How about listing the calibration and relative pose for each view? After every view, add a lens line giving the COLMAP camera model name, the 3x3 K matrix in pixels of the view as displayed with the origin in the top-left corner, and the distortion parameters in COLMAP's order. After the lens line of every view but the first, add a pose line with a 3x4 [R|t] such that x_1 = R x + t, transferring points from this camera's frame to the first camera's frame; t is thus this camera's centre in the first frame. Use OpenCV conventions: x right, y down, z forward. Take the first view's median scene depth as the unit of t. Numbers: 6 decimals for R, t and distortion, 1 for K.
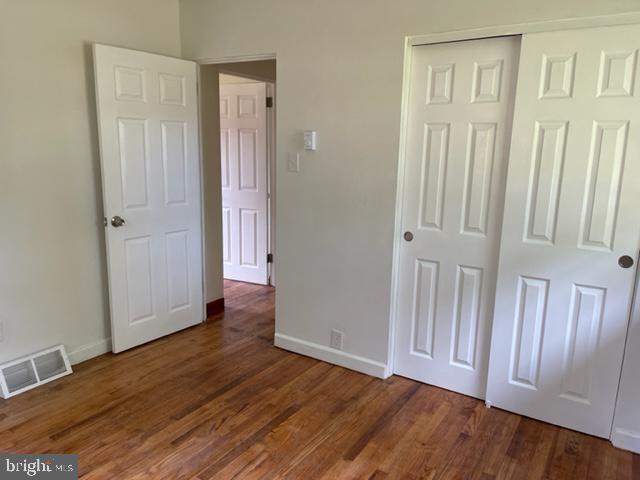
lens RADIAL K [[482.5, 0, 318.3], [0, 482.5, 235.8], [0, 0, 1]] dist [0.076971, -0.091361]
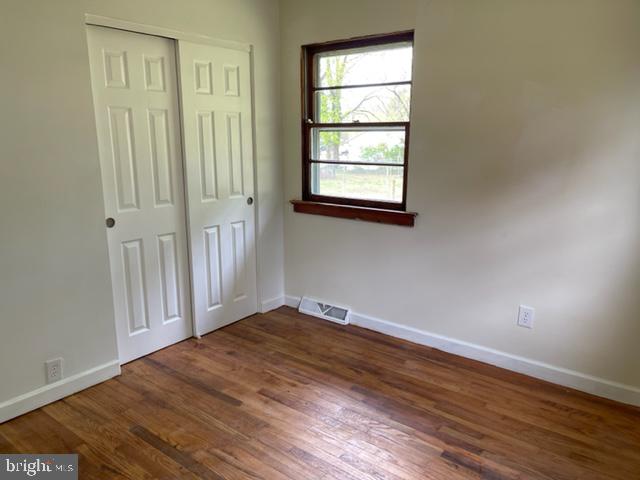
lens RADIAL K [[482.5, 0, 318.3], [0, 482.5, 235.8], [0, 0, 1]] dist [0.076971, -0.091361]
pose [[0.093581, -0.229323, 0.968841, -0.829111], [0.182614, 0.960556, 0.209723, -0.116845], [-0.978721, 0.157298, 0.131767, 0.526058]]
